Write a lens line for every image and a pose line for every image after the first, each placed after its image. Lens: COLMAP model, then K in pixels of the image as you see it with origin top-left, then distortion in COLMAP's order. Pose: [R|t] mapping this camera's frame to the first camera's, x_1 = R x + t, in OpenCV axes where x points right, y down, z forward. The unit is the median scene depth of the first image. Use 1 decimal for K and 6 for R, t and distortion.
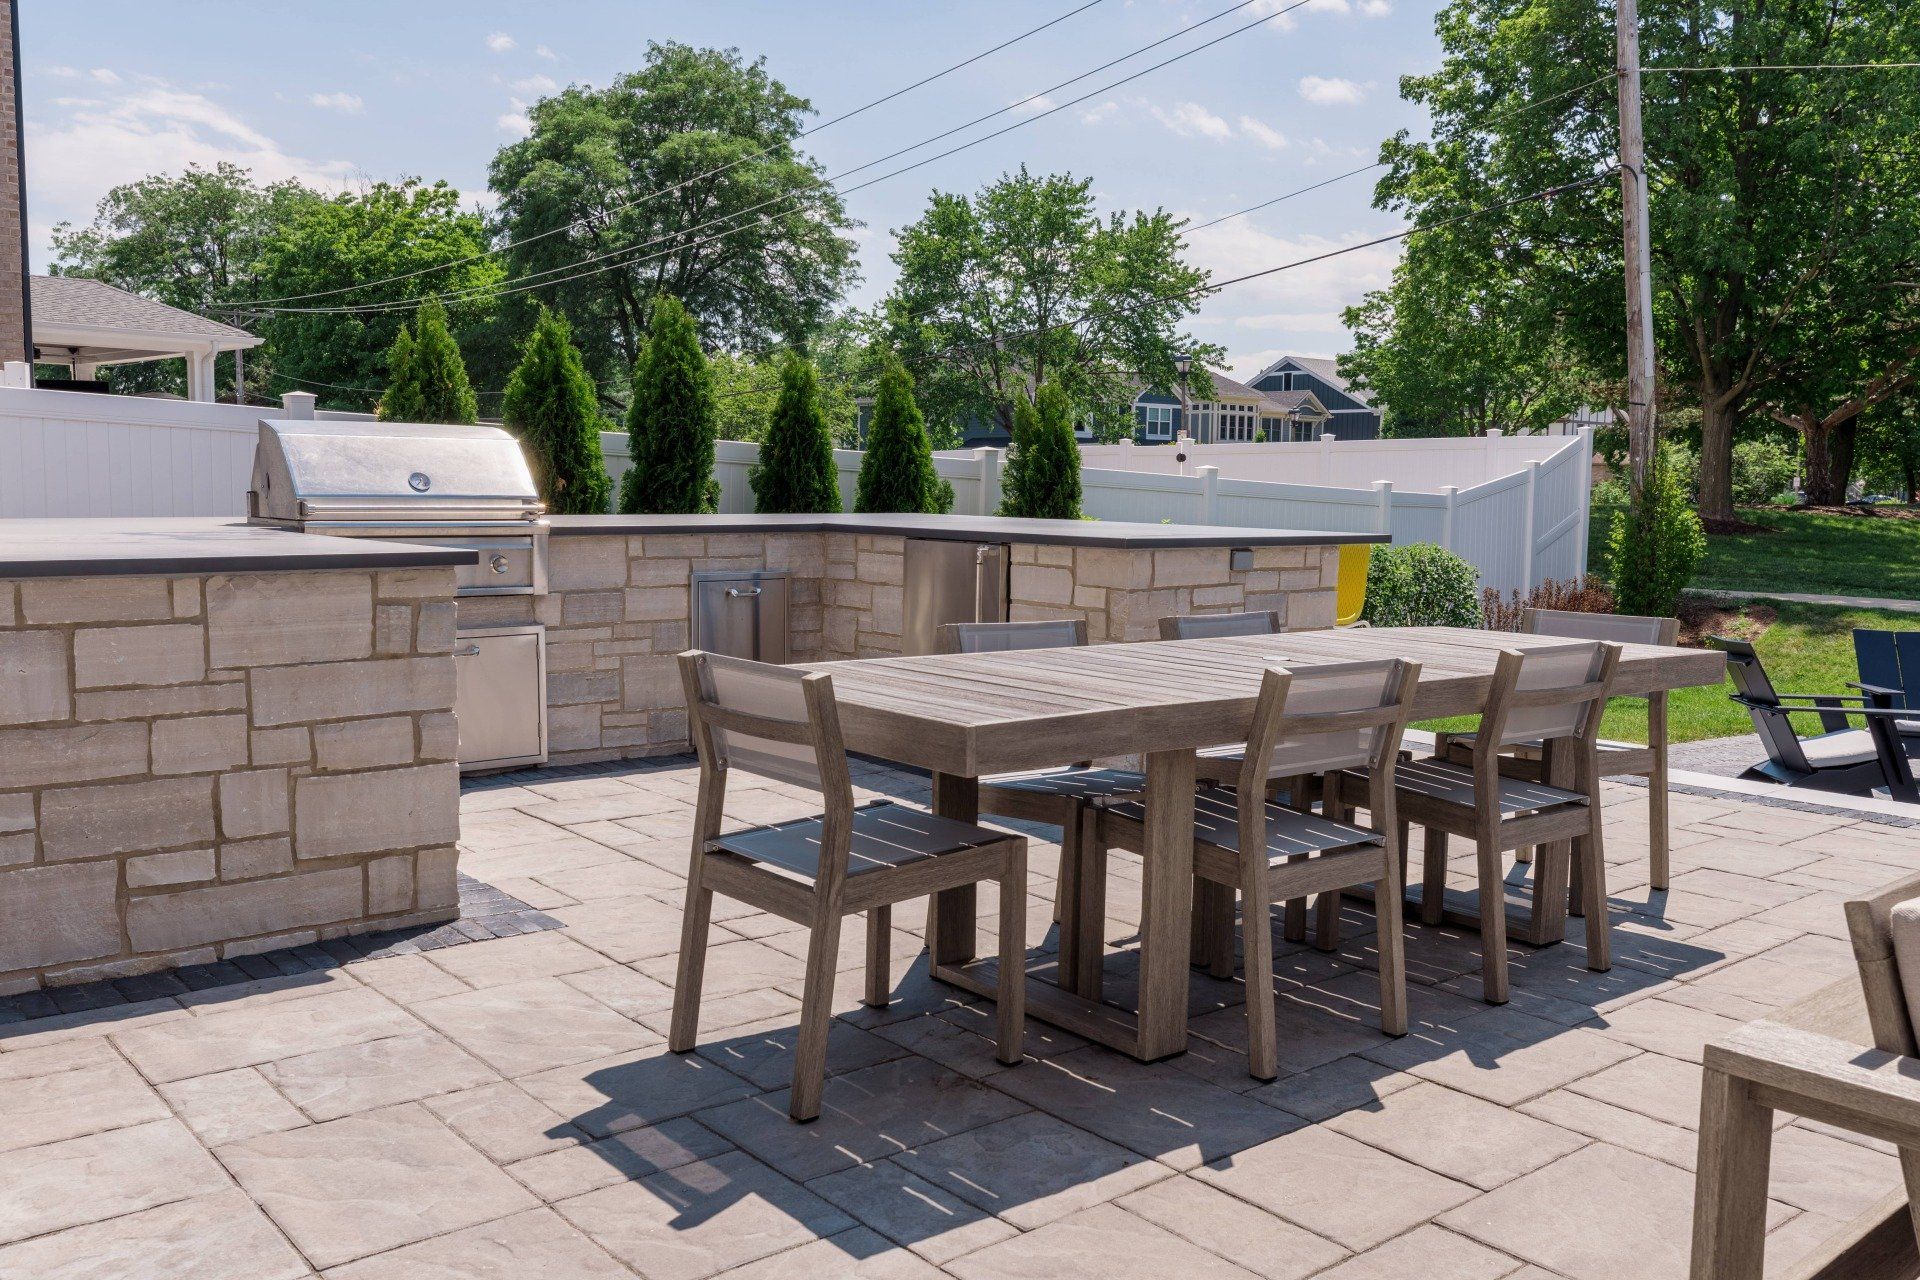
lens RADIAL K [[1633.9, 0, 960.0], [0, 1633.9, 640.0], [0, 0, 1]] dist [0.000192, -0.000416]
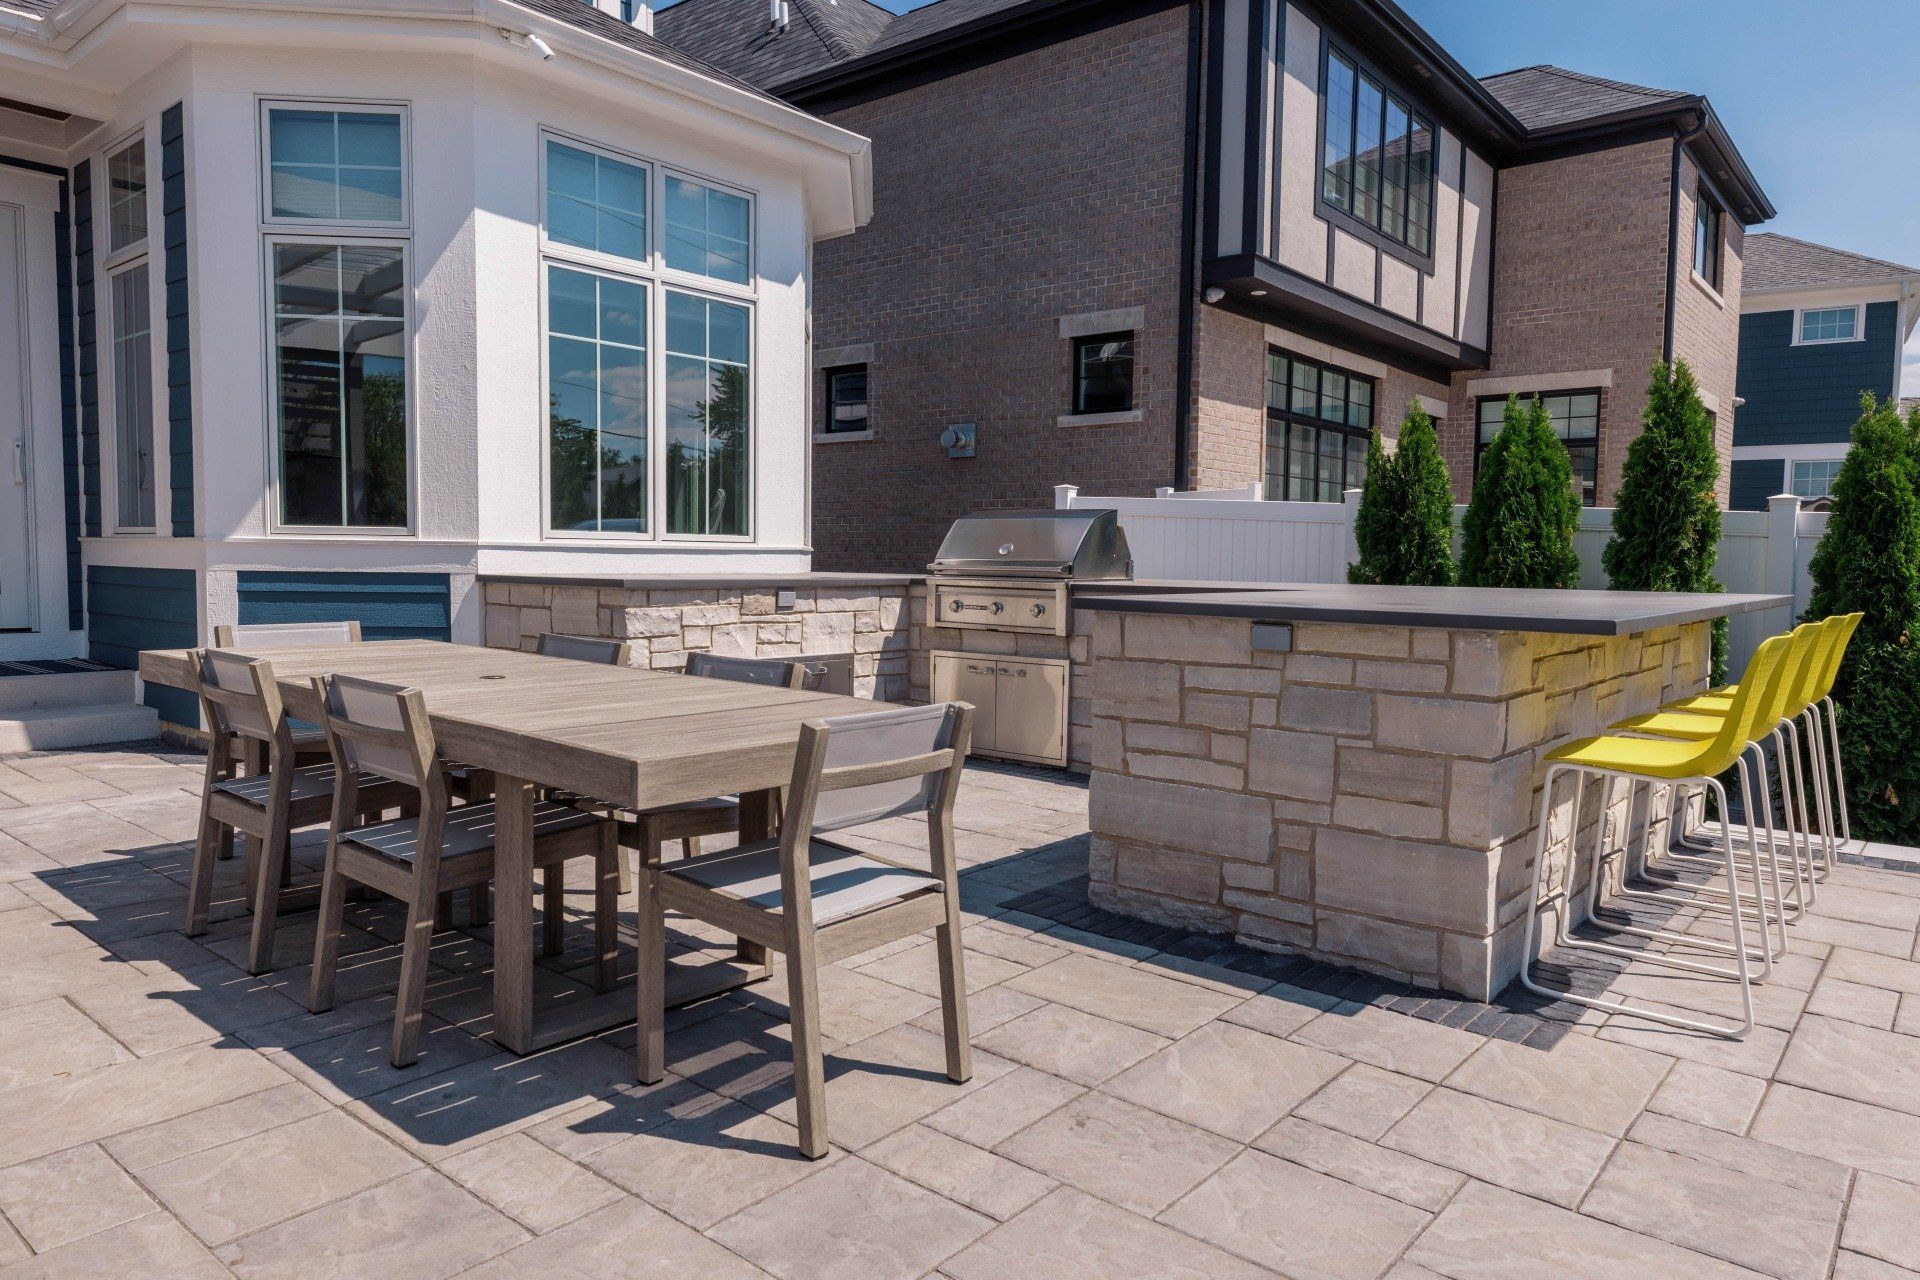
lens RADIAL K [[1195.1, 0, 960.0], [0, 1195.1, 640.0], [0, 0, 1]] dist [-0.026297, -0.000259]
pose [[0.196929, 0.063659, -0.978349, 1.057611], [-0.105454, 0.993476, 0.043417, -0.086390], [0.974730, 0.094621, 0.202357, 1.135681]]
